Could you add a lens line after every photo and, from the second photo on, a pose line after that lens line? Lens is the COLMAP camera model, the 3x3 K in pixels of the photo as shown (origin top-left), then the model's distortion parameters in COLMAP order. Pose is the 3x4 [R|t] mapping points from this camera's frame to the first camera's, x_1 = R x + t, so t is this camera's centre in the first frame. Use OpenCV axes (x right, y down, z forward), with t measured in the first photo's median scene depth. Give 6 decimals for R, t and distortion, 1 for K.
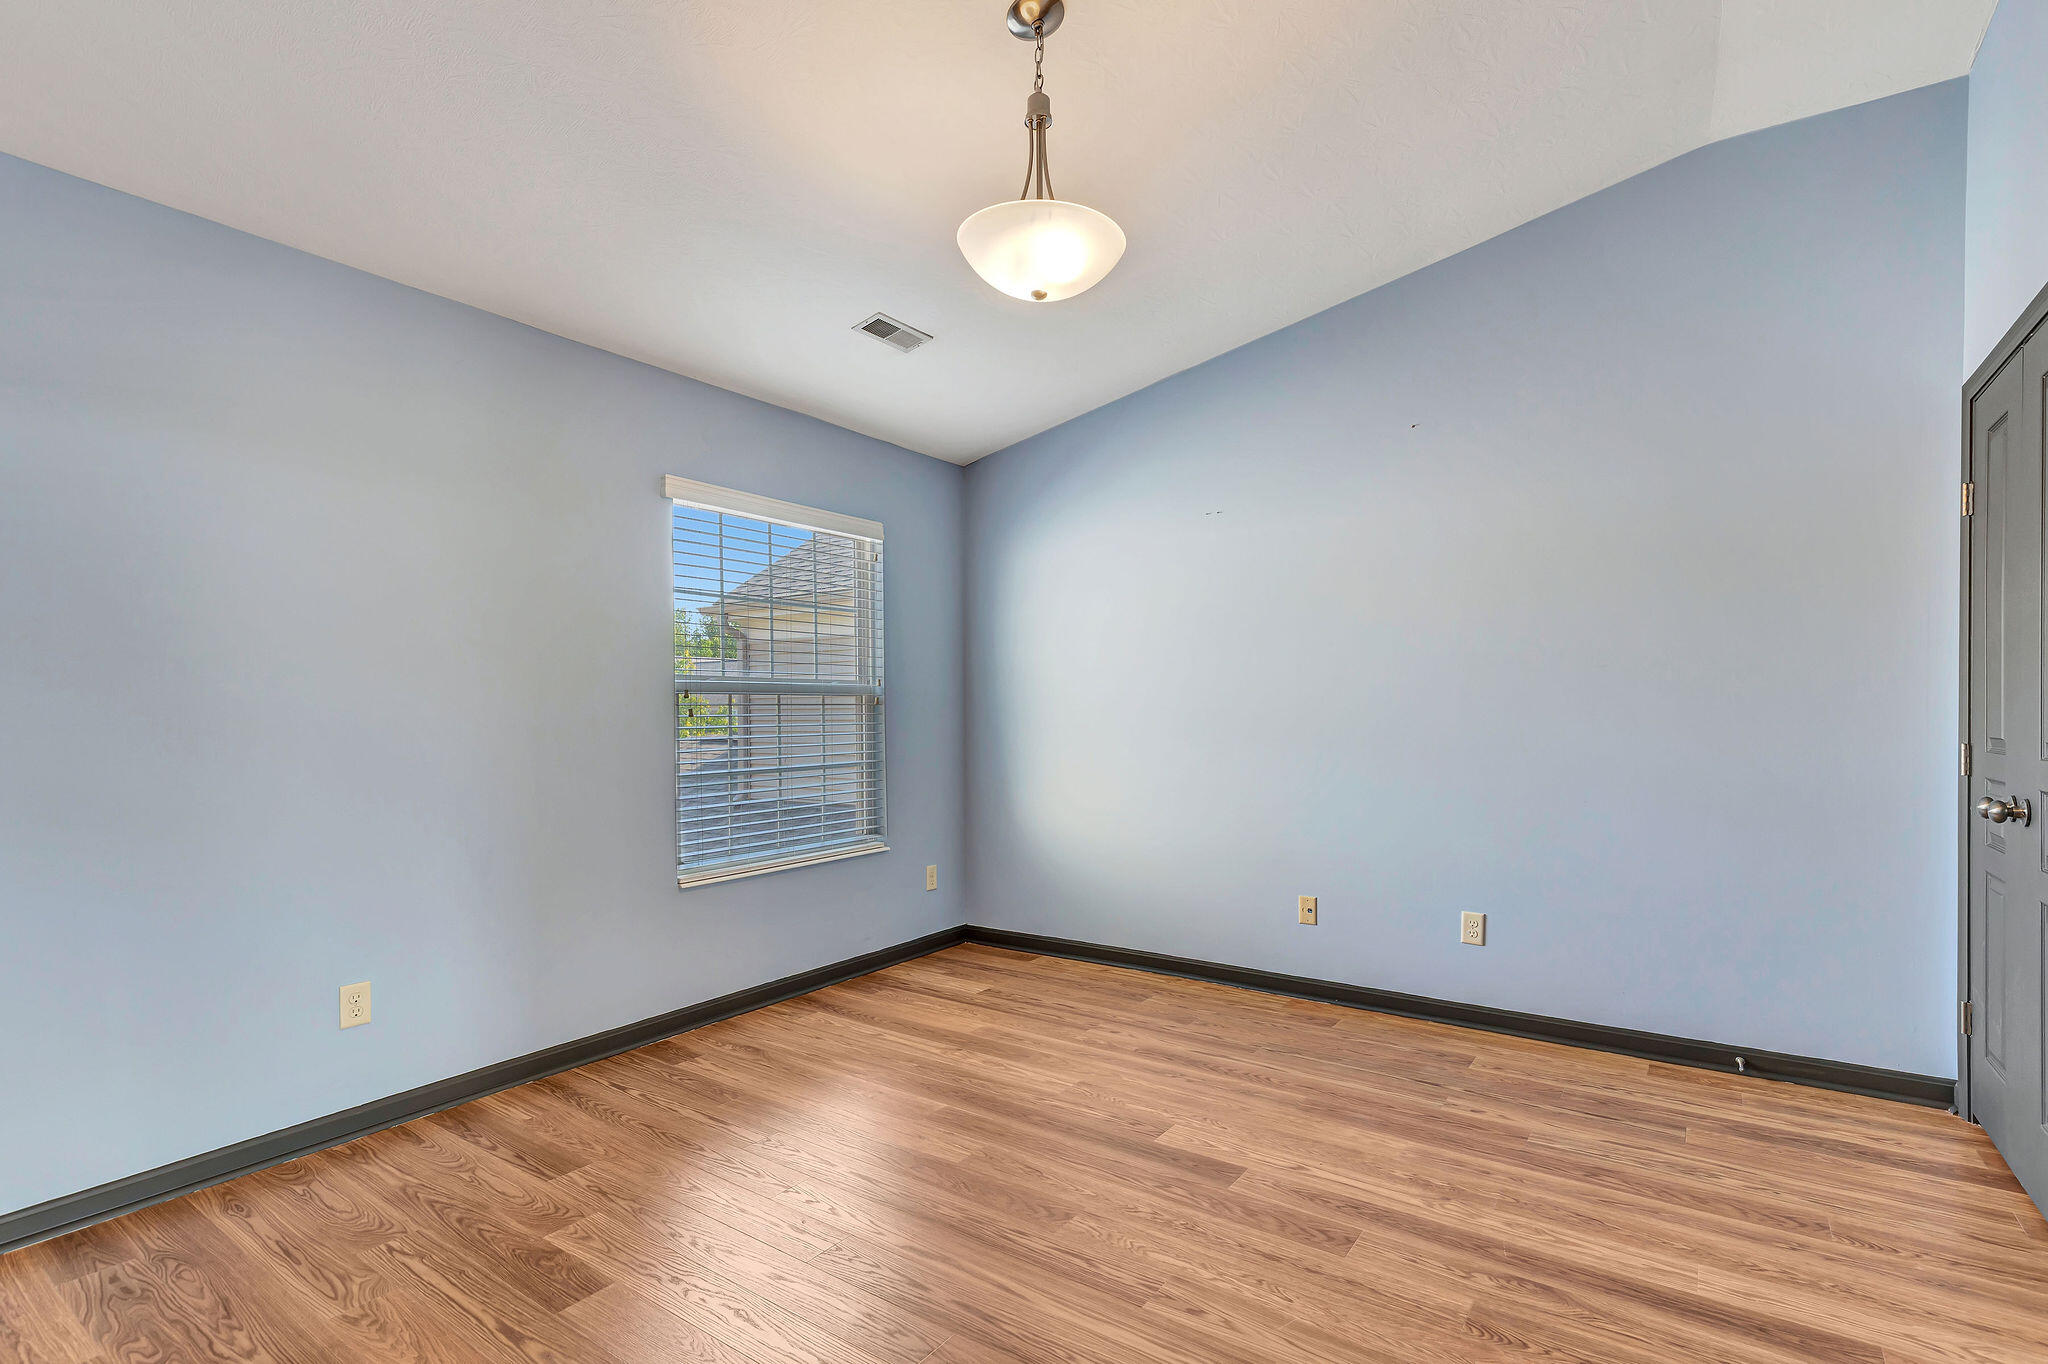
lens RADIAL K [[922.9, 0, 1033.0], [0, 922.9, 688.3], [0, 0, 1]] dist [0.005205, -0.000118]
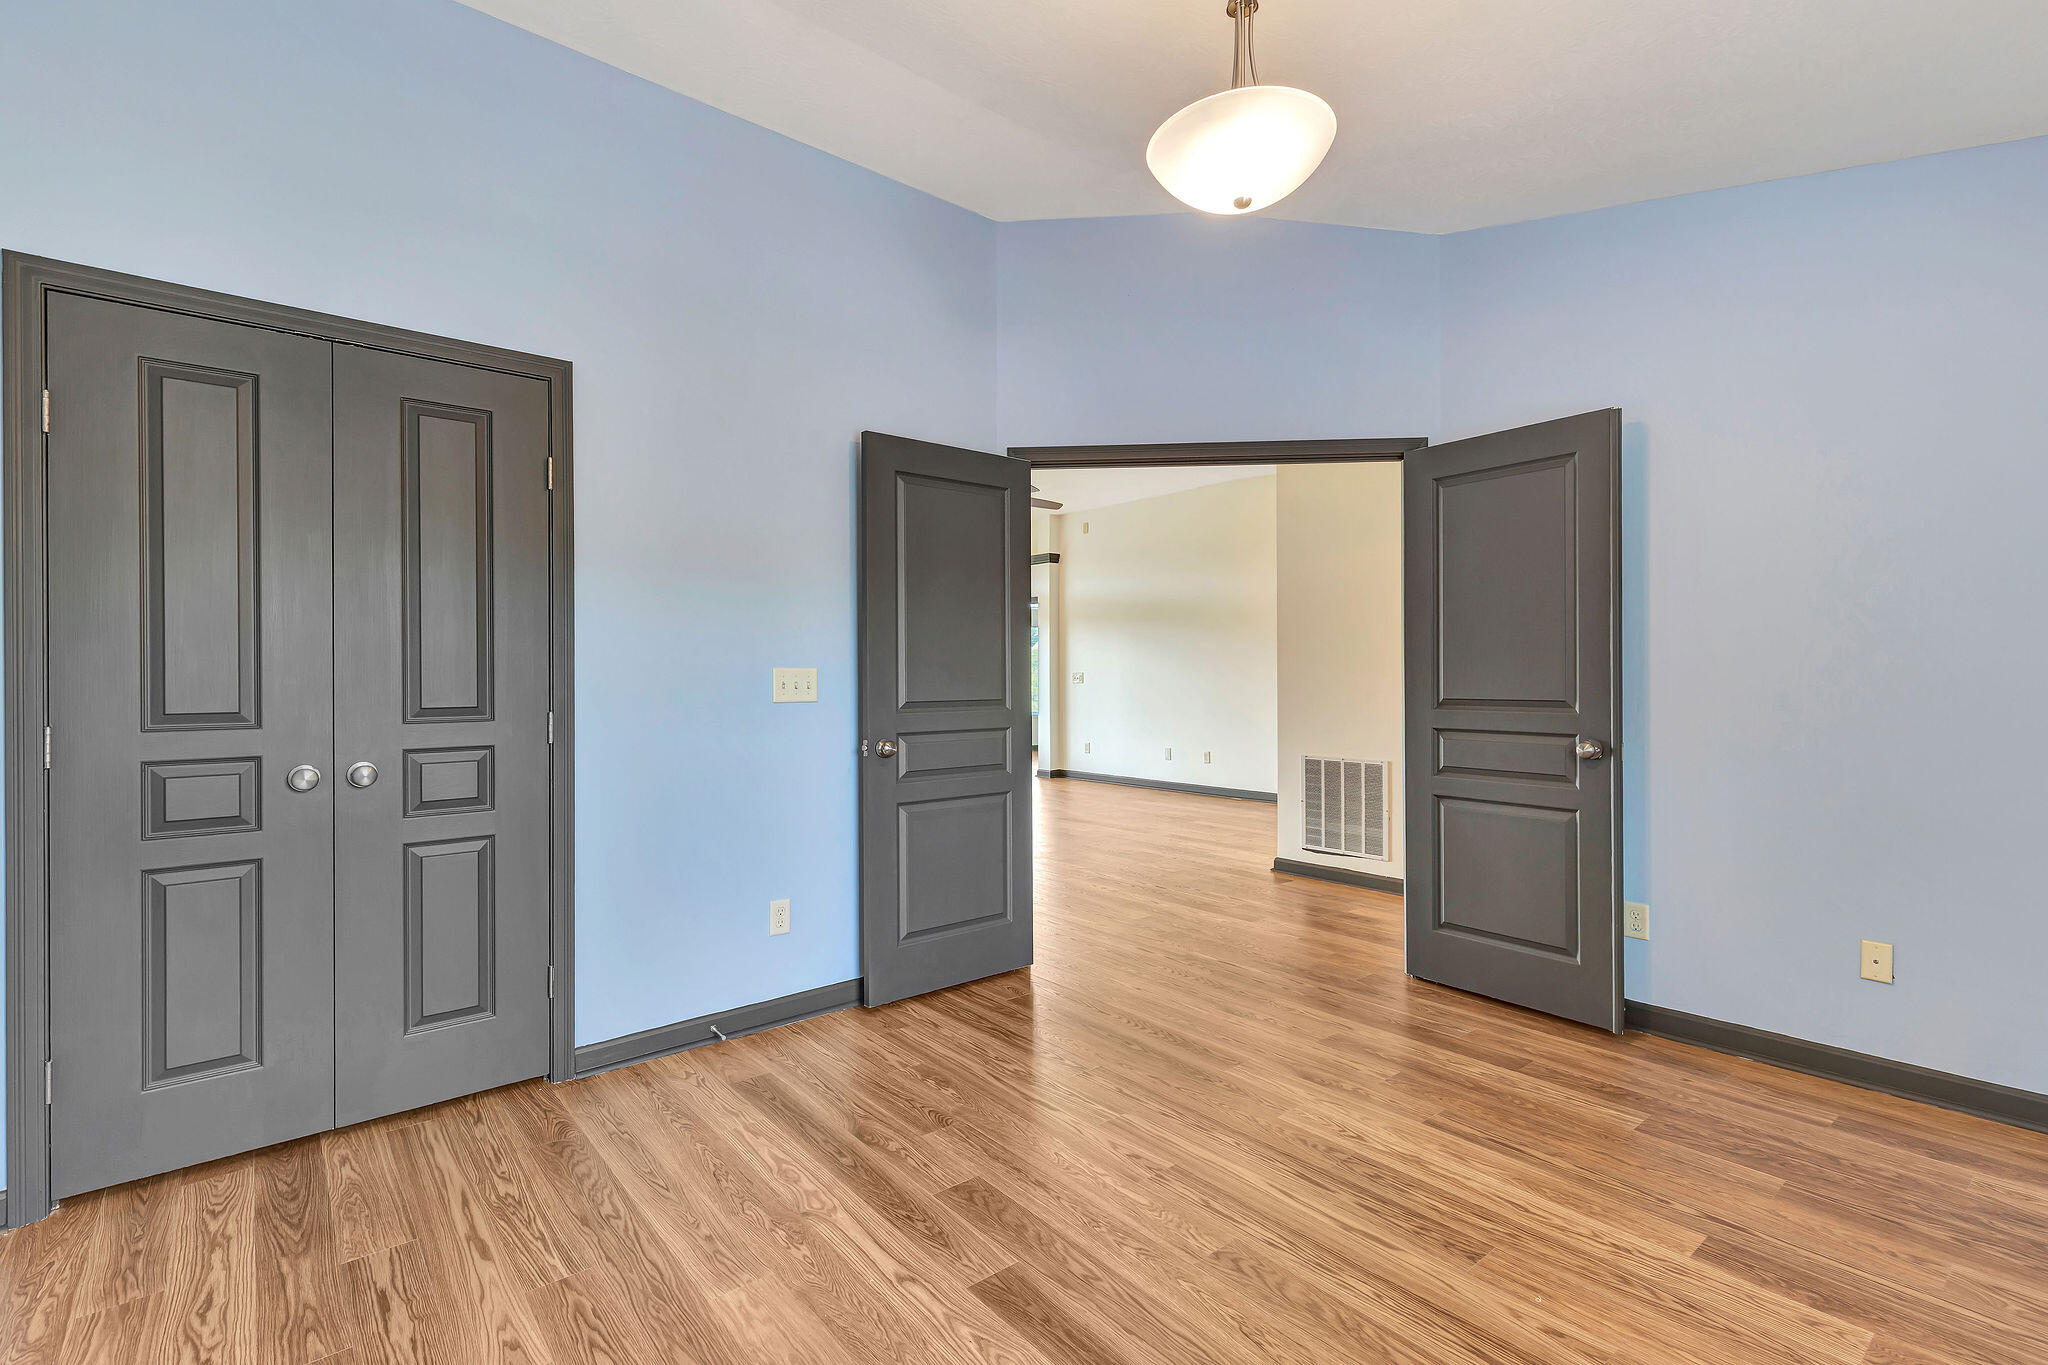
lens RADIAL K [[922.9, 0, 1033.0], [0, 922.9, 688.8], [0, 0, 1]] dist [0.005205, -0.000118]
pose [[-0.960786, 0.004776, 0.277251, -0.041301], [0.001997, 0.999945, -0.010306, 0.026256], [-0.277285, -0.009348, -0.960742, 1.884701]]
